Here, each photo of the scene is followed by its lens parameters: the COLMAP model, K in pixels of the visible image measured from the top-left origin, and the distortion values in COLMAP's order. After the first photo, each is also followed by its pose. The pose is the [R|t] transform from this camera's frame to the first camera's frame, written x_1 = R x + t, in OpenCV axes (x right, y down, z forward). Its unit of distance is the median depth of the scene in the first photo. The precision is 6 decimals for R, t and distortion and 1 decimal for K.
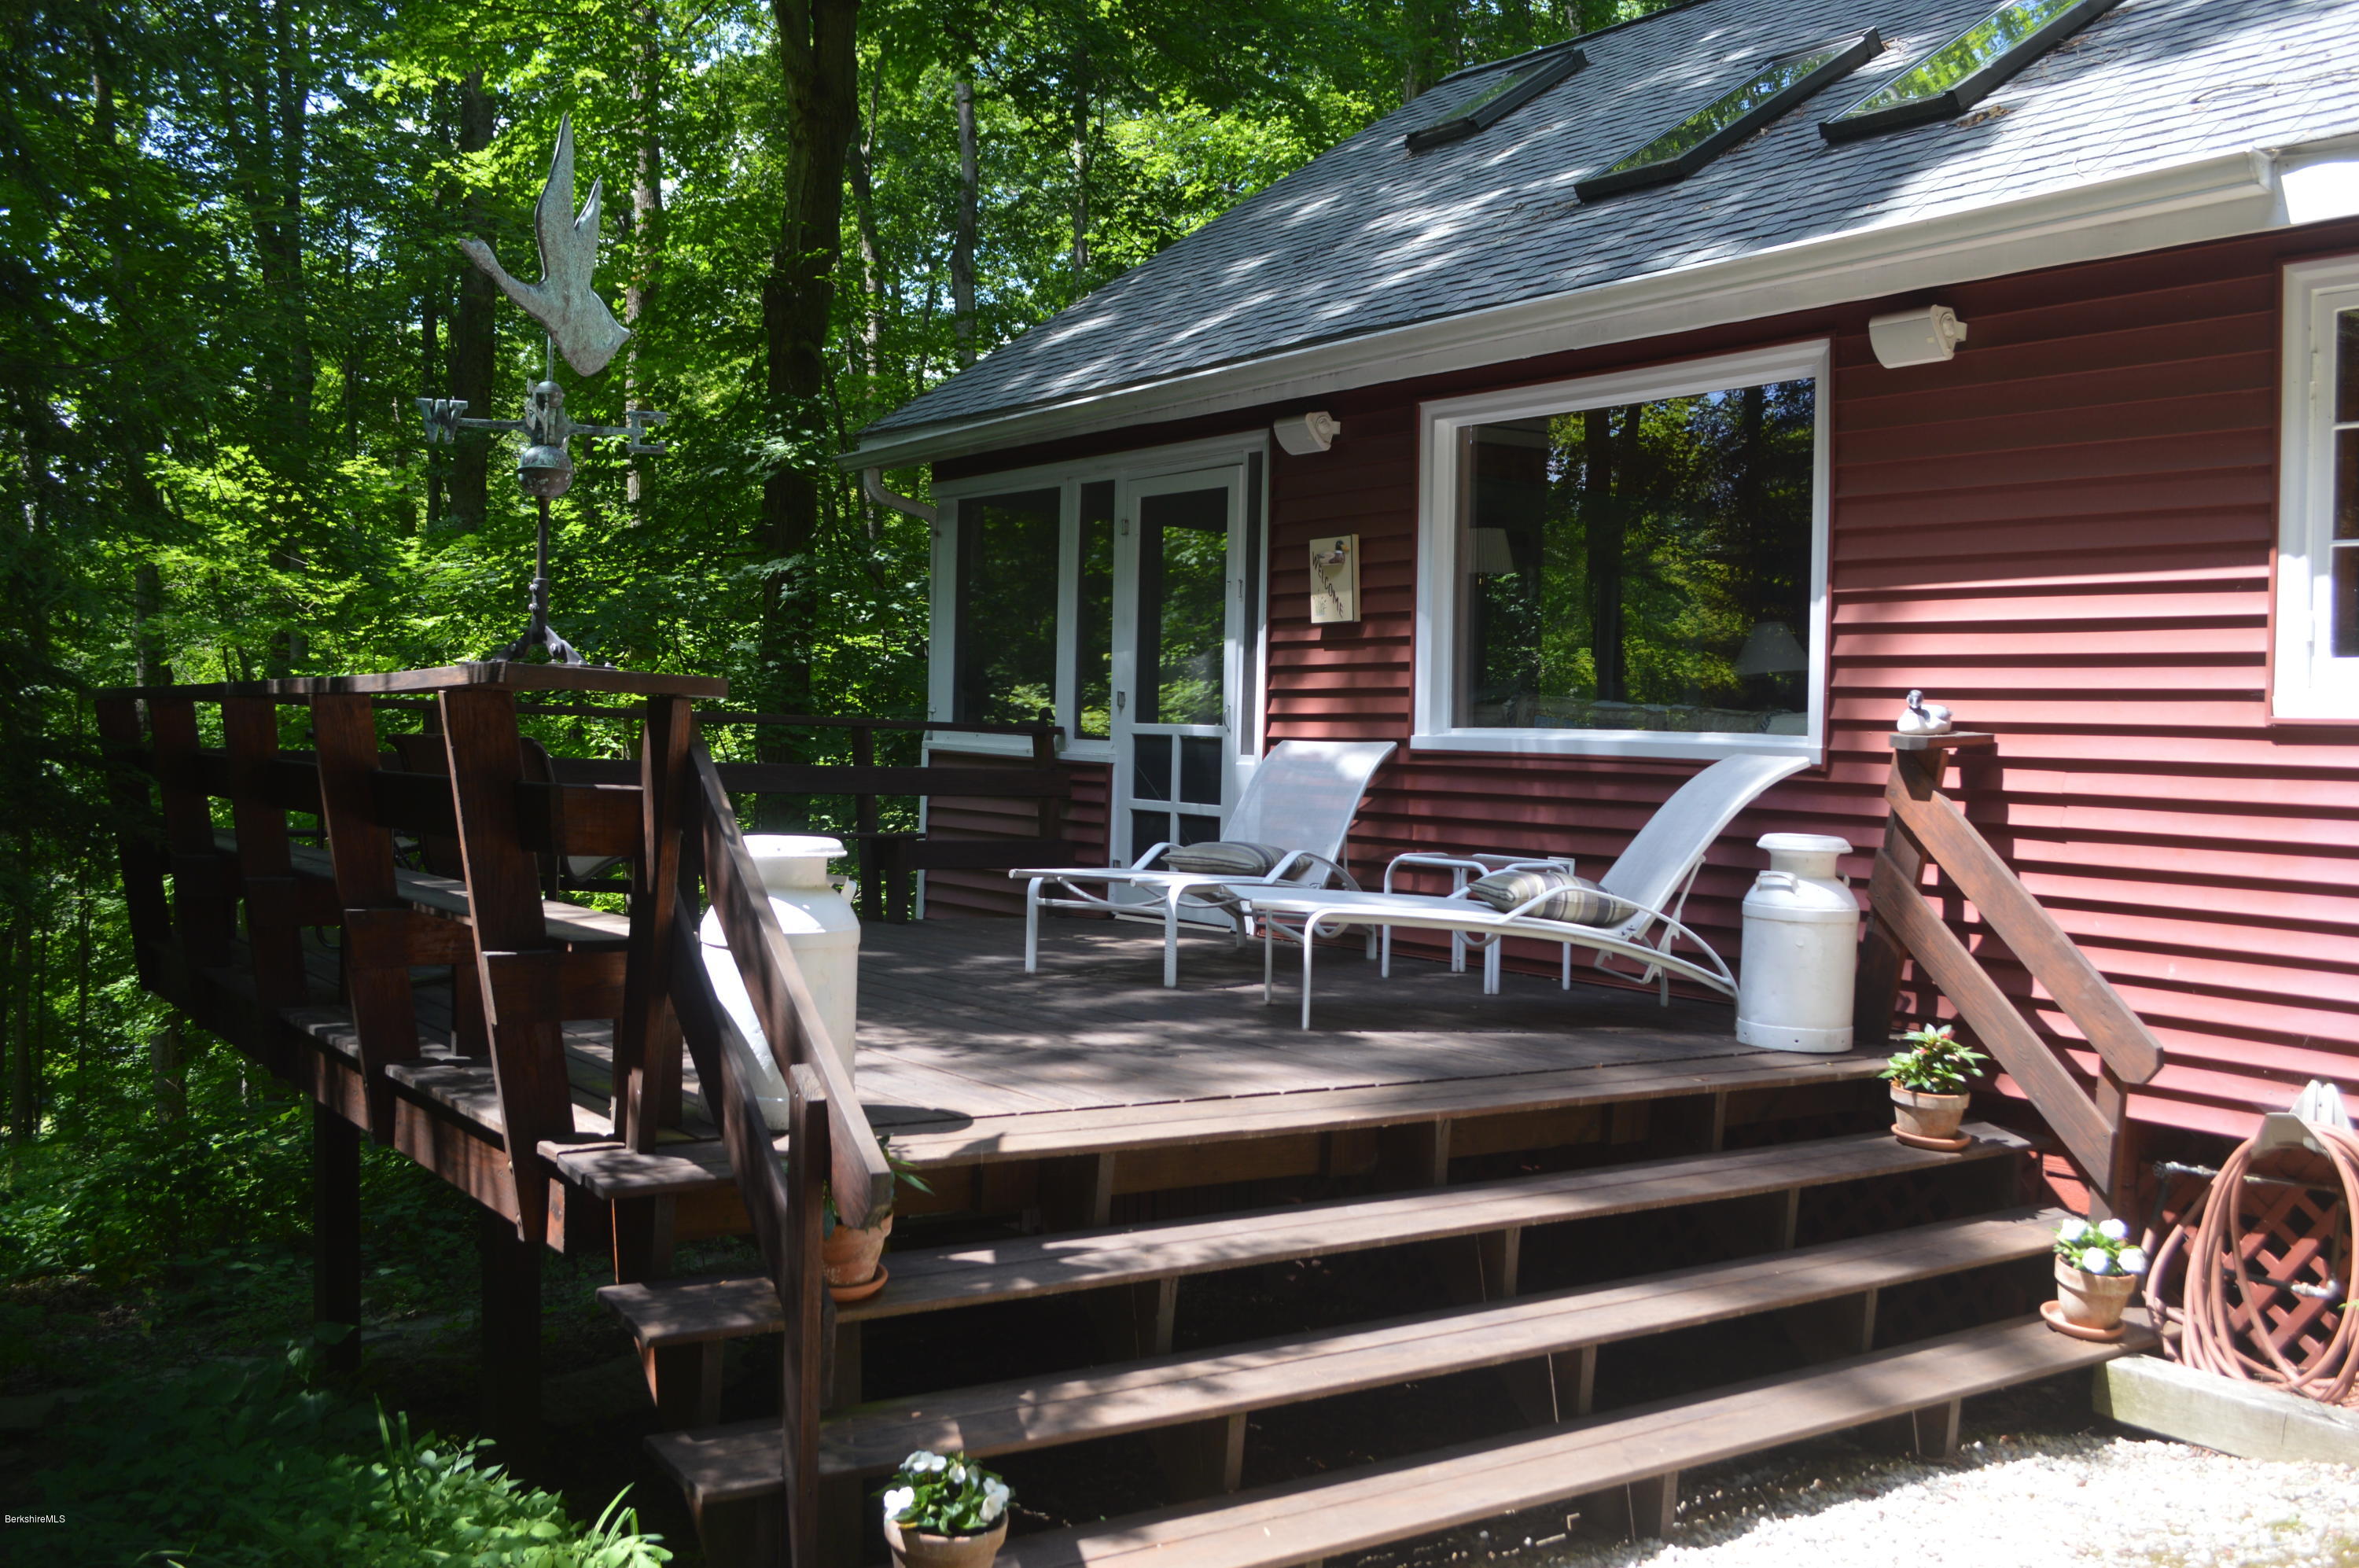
lens RADIAL K [[2244.4, 0, 1184.3], [0, 2244.4, 781.5], [0, 0, 1]] dist [0.045723, 0.000000]
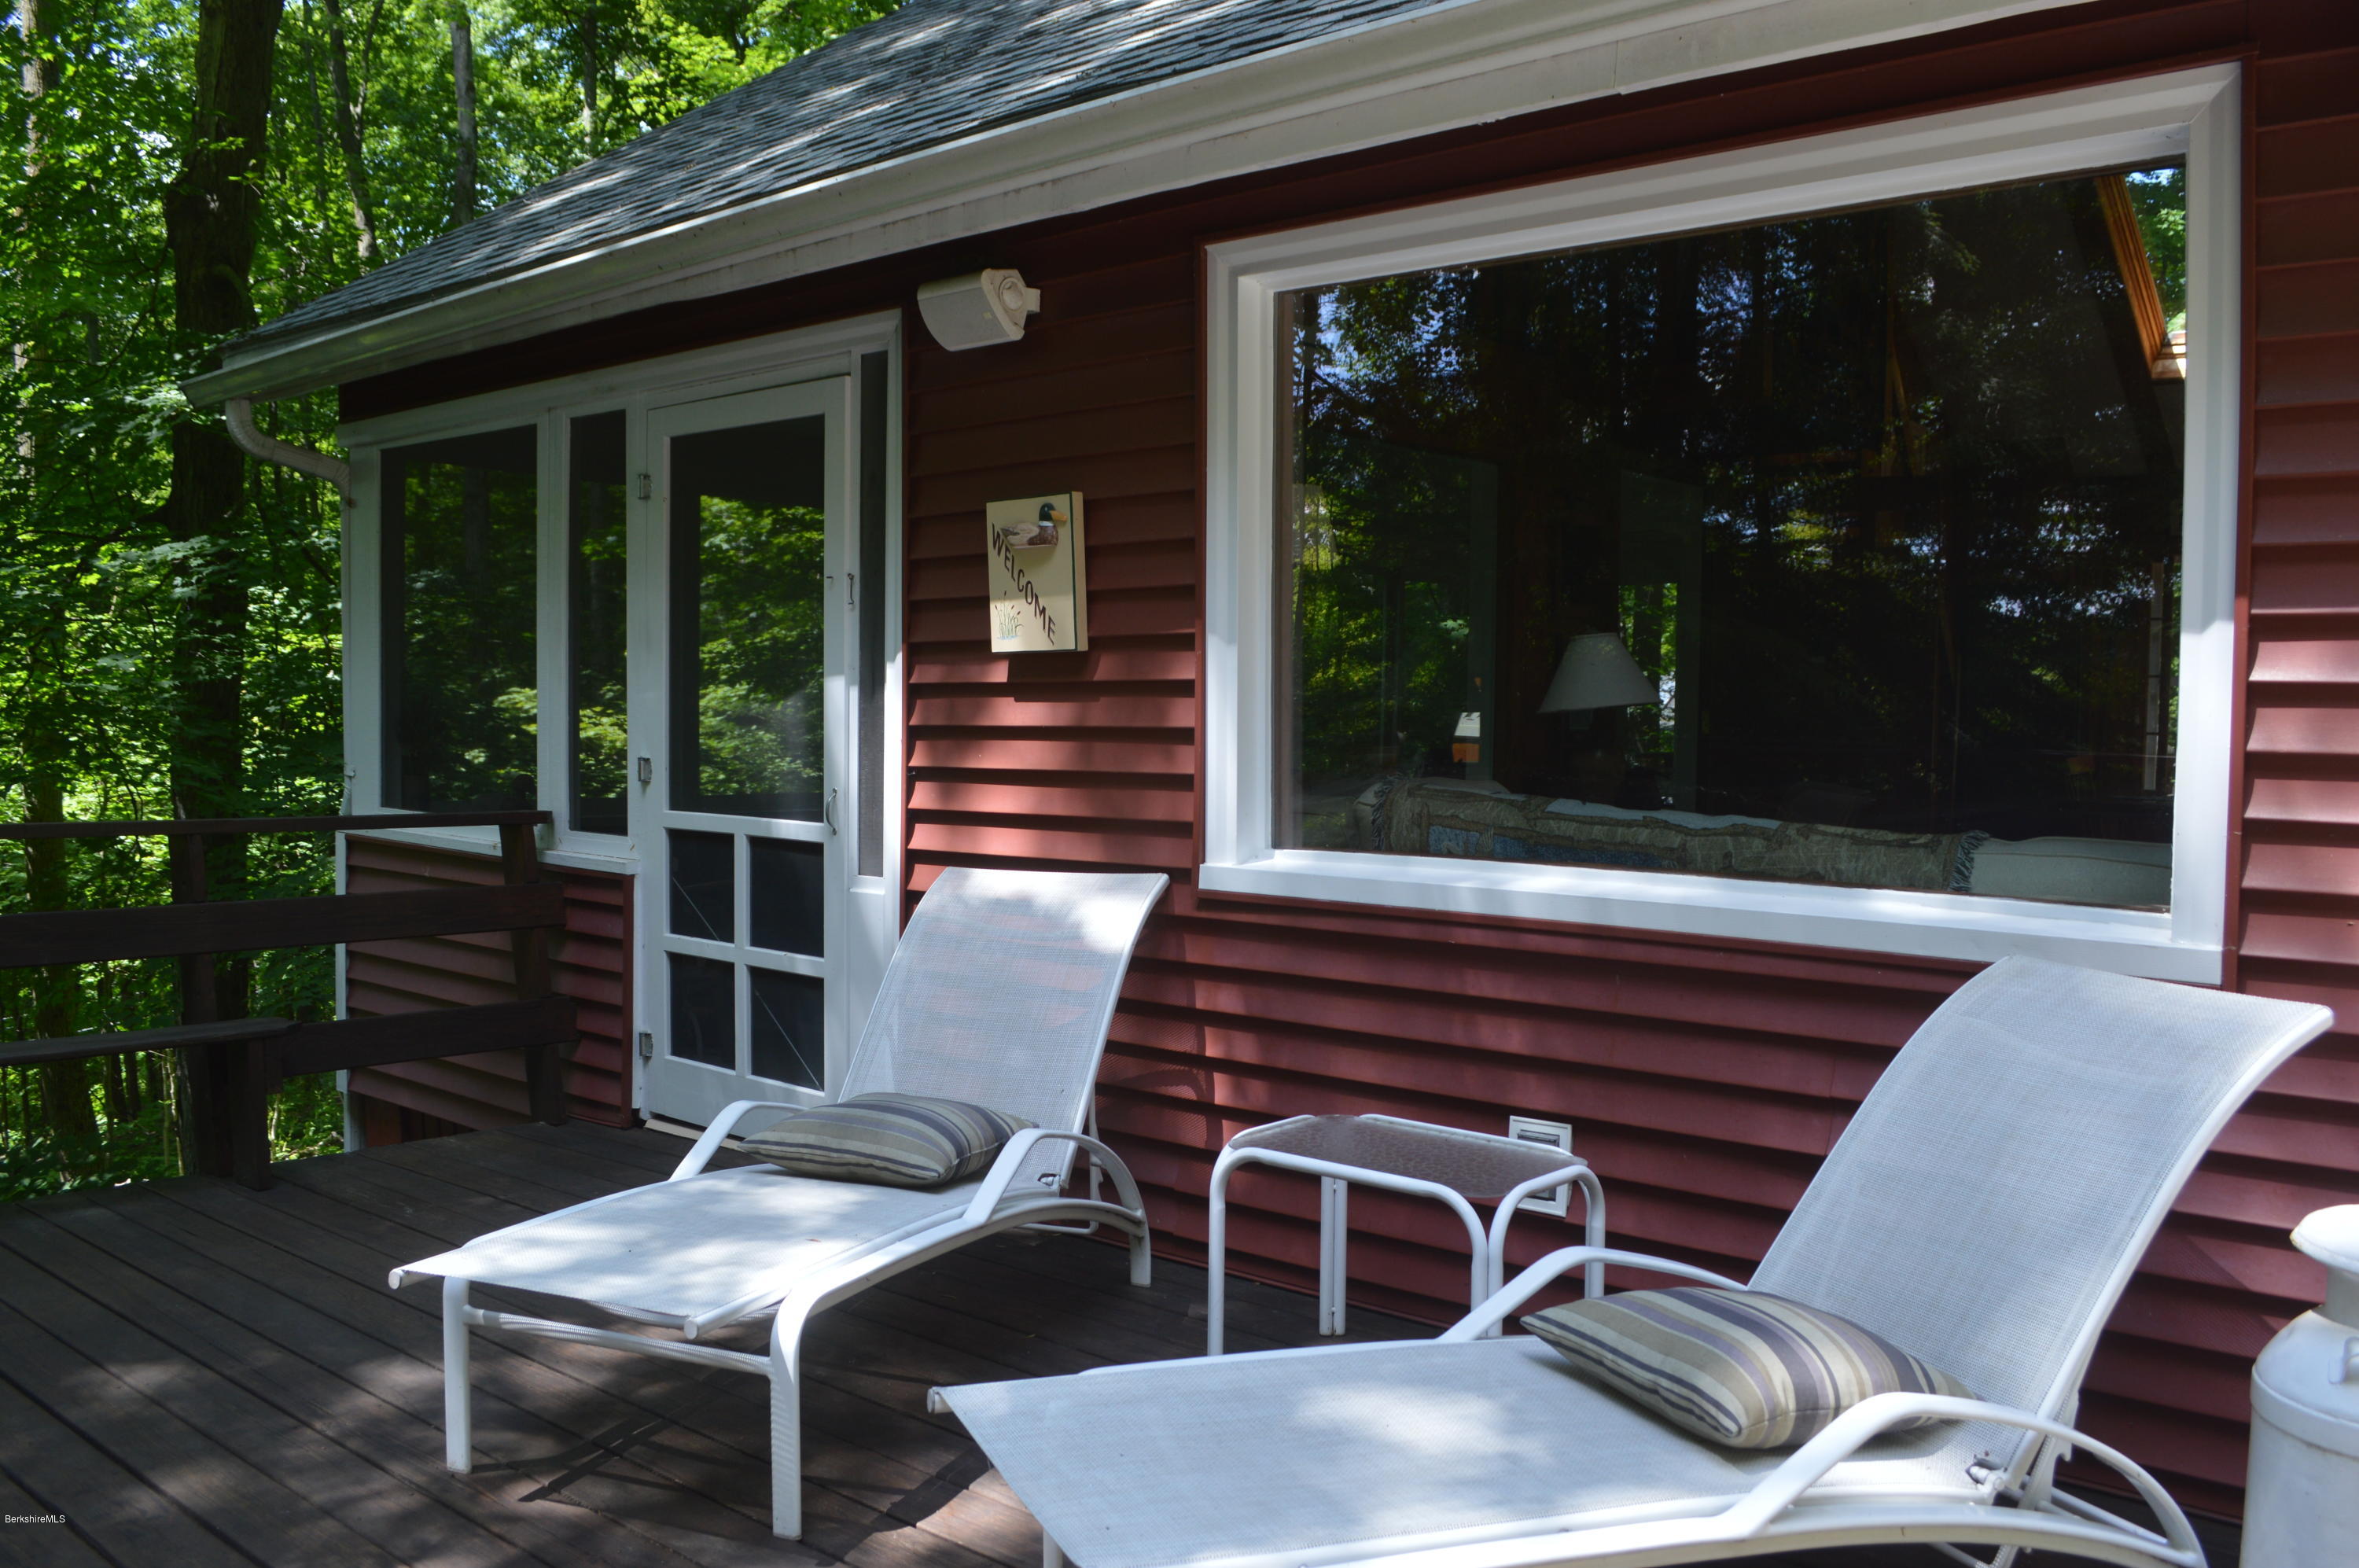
lens RADIAL K [[1836.3, 0, 1160.5], [0, 1836.3, 784.9], [0, 0, 1]] dist [-0.064784, -0.004269]
pose [[0.970070, -0.026730, 0.241350, -0.013682], [0.019674, 0.999307, 0.031596, -0.051149], [-0.242027, -0.025902, 0.969924, 0.547841]]
